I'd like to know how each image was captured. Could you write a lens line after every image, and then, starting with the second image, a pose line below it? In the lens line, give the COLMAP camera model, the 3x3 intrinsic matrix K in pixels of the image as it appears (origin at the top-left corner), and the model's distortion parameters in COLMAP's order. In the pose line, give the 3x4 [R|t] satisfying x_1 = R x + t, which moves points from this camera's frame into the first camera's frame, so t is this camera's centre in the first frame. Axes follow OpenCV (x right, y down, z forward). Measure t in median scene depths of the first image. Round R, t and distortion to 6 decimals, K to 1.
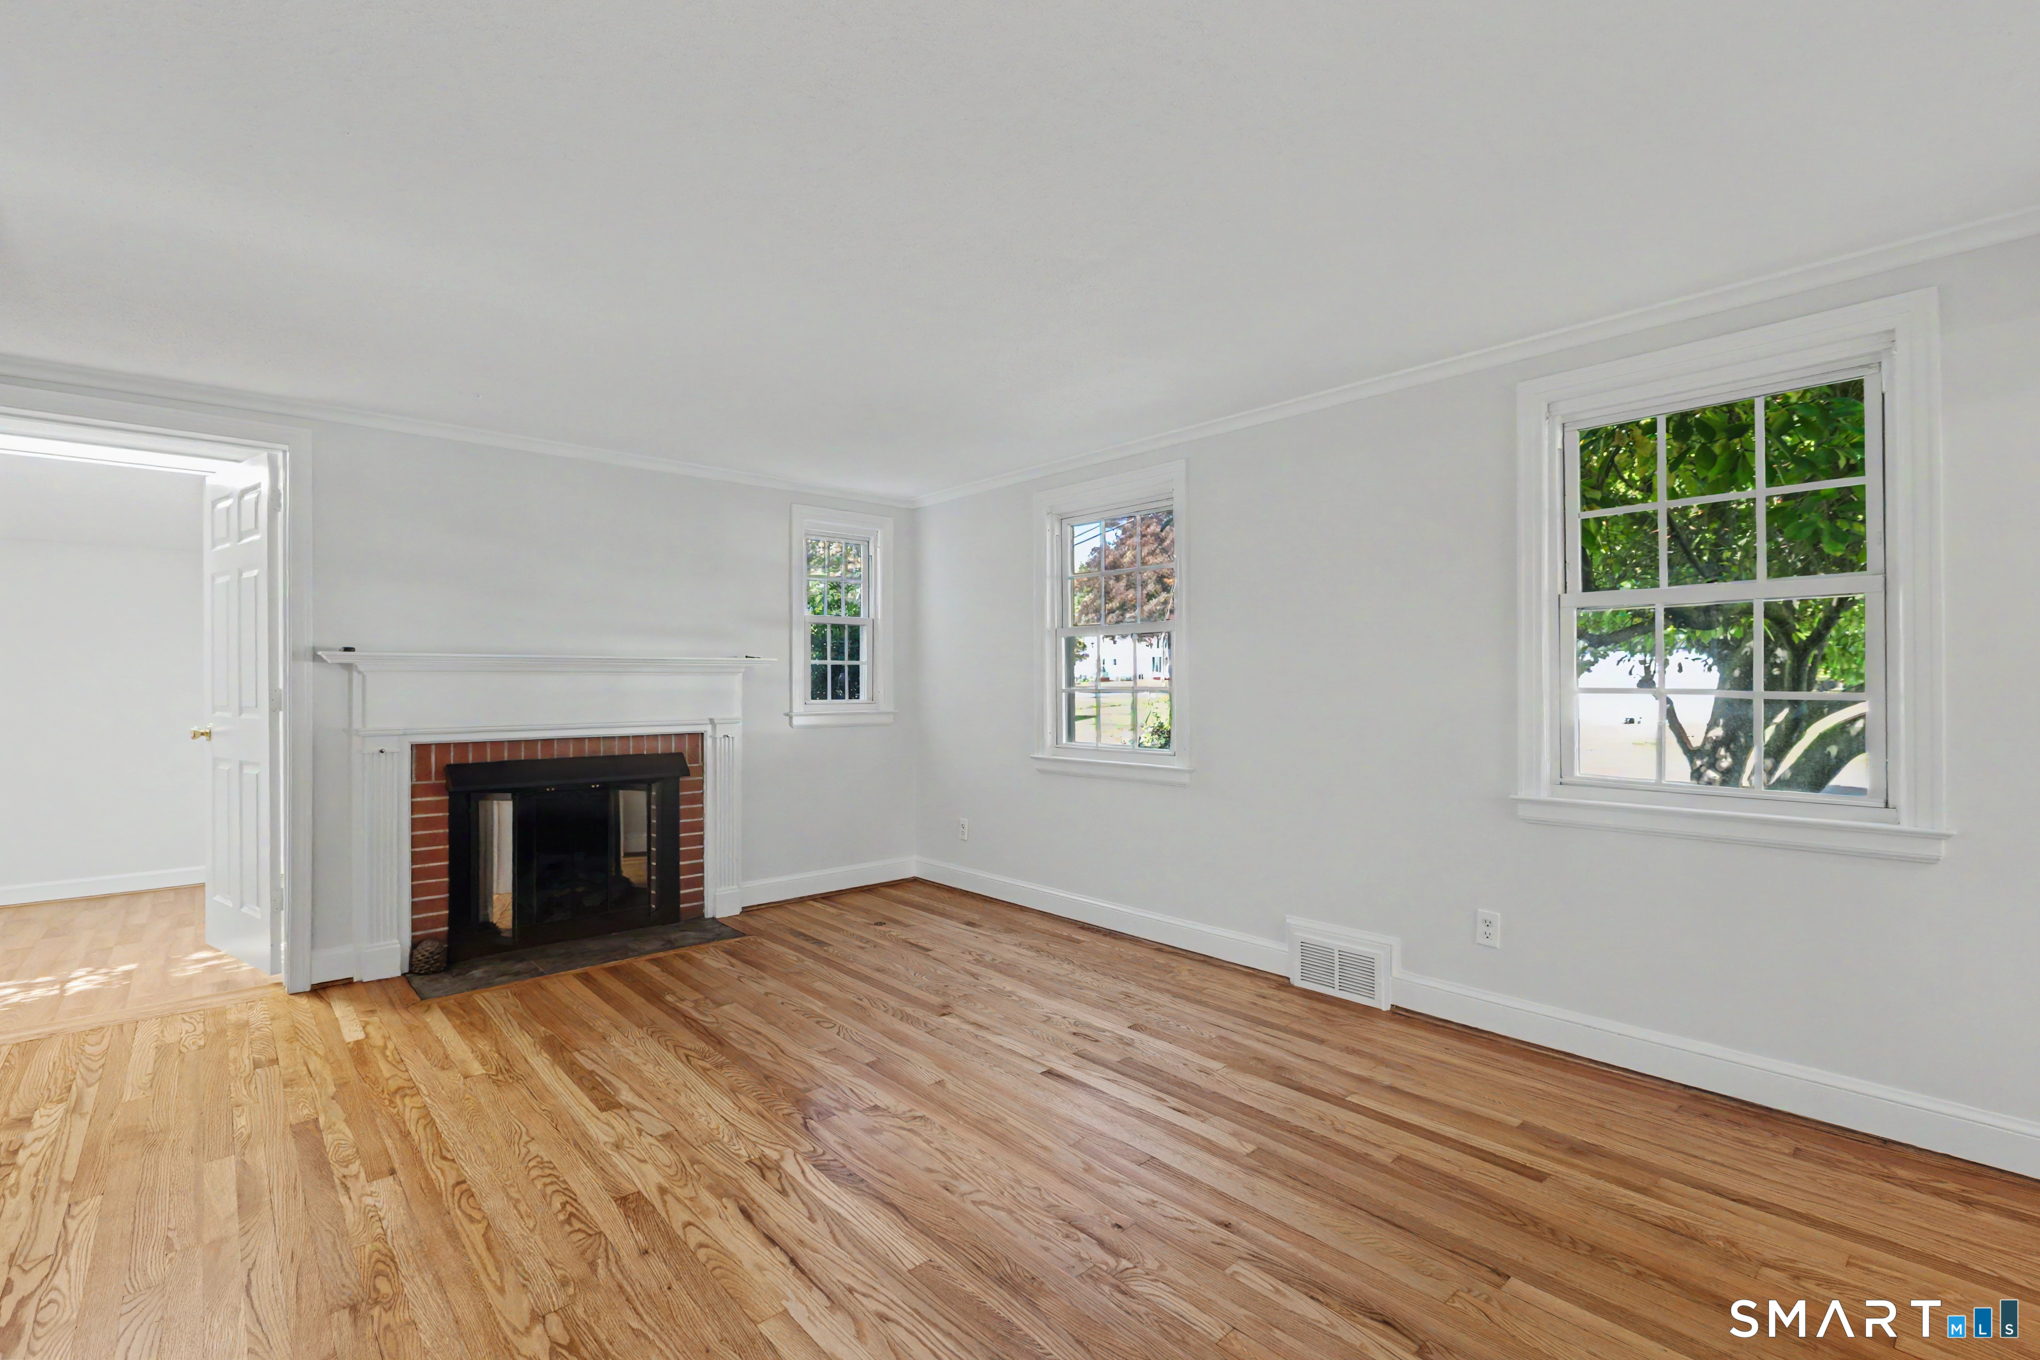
lens RADIAL K [[919.8, 0, 1016.3], [0, 919.8, 675.1], [0, 0, 1]] dist [0.001190, -0.000932]
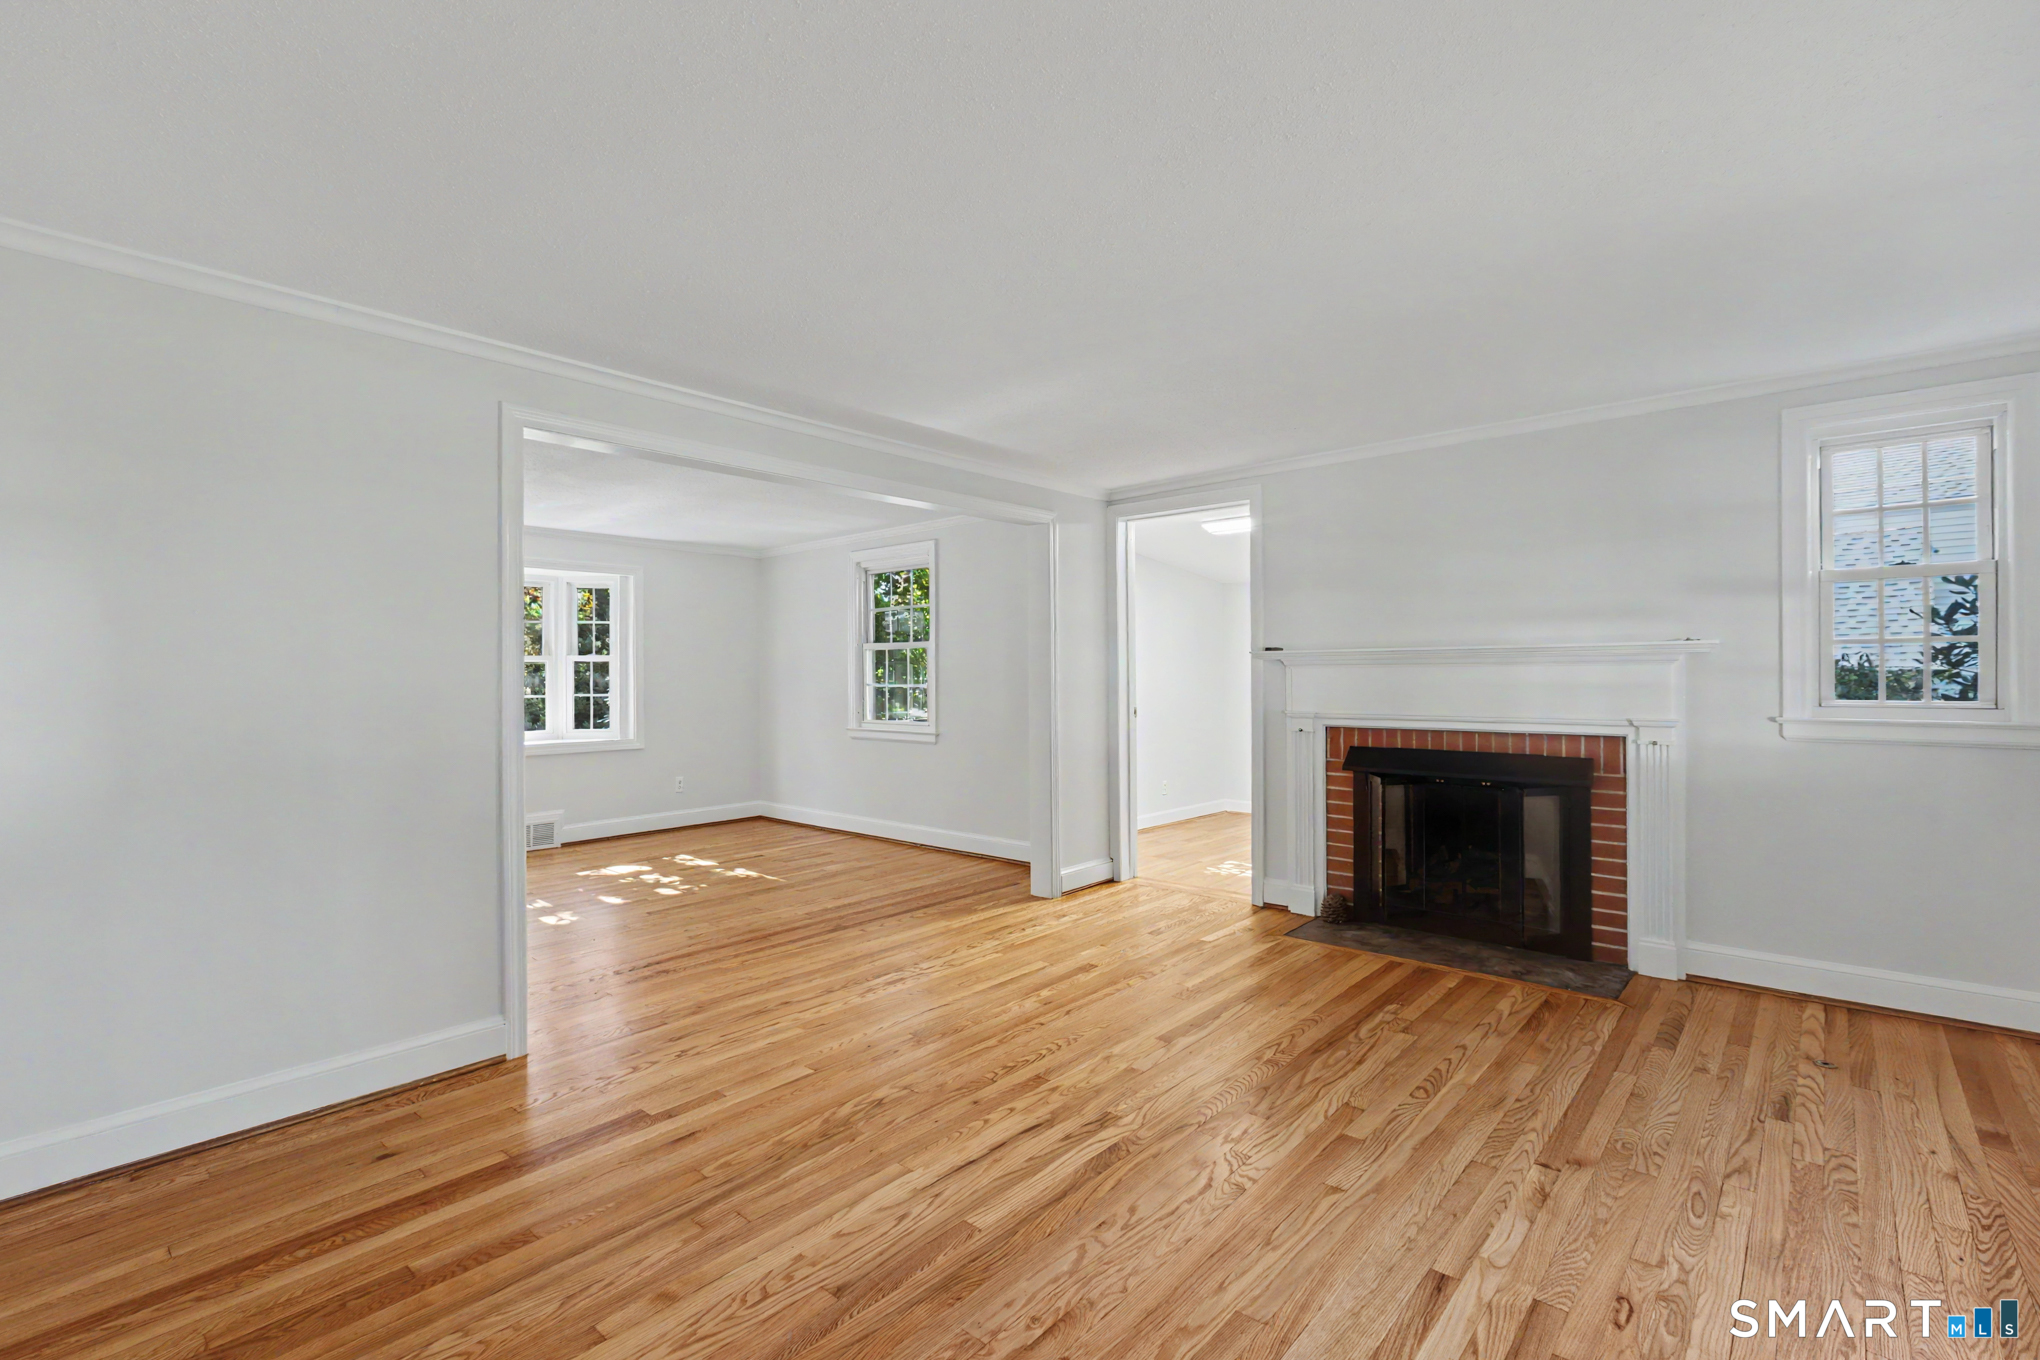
lens RADIAL K [[919.8, 0, 1014.6], [0, 919.8, 681.9], [0, 0, 1]] dist [0.001190, -0.000932]
pose [[0.111050, 0.009059, -0.993774, 0.487757], [0.012394, 0.999868, 0.010500, 0.000411], [0.993738, -0.013483, 0.110923, 0.479865]]
